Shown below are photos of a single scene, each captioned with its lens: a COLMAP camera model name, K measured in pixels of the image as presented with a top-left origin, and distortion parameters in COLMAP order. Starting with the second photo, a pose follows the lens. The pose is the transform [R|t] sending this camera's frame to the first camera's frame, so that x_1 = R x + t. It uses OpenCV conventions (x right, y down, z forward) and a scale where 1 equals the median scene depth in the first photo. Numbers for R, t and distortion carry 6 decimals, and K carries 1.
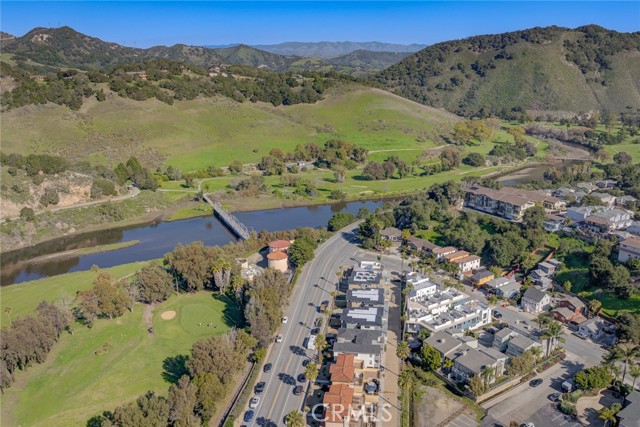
lens RADIAL K [[531.4, 0, 321.4], [0, 531.4, 212.9], [0, 0, 1]] dist [-0.106860, -0.013019]
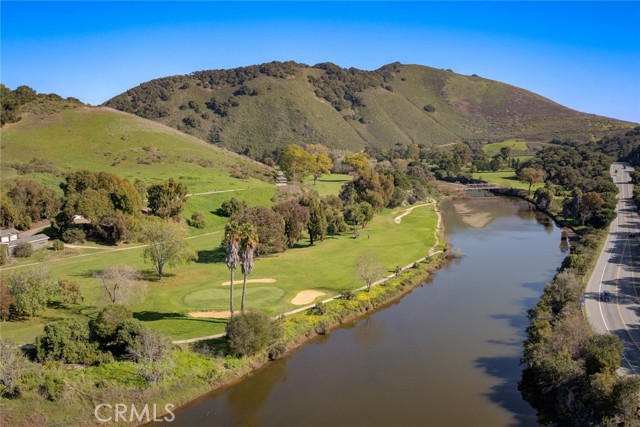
lens RADIAL K [[531.4, 0, 322.1], [0, 531.4, 210.0], [0, 0, 1]] dist [-0.106860, -0.013019]
pose [[0.824428, -0.071567, 0.561423, -0.025290], [0.152356, 0.983418, -0.098368, -0.022319], [-0.545074, 0.166633, 0.821661, 0.295731]]
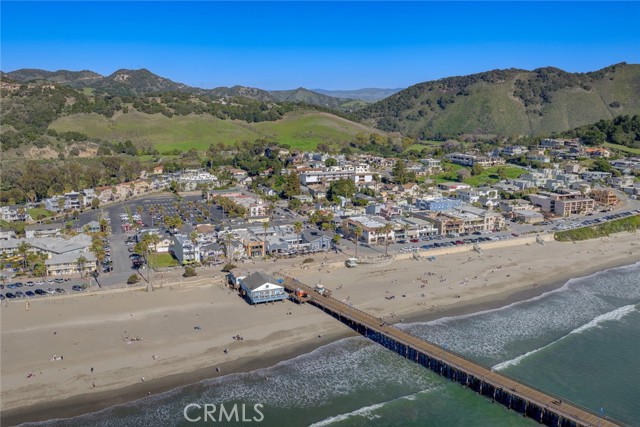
lens RADIAL K [[531.4, 0, 319.1], [0, 531.4, 214.6], [0, 0, 1]] dist [-0.106860, -0.013019]
pose [[0.987521, 0.042048, -0.151768, 0.221361], [-0.054092, 0.995630, -0.076119, 0.097441], [0.147904, 0.083378, 0.985481, -0.247674]]
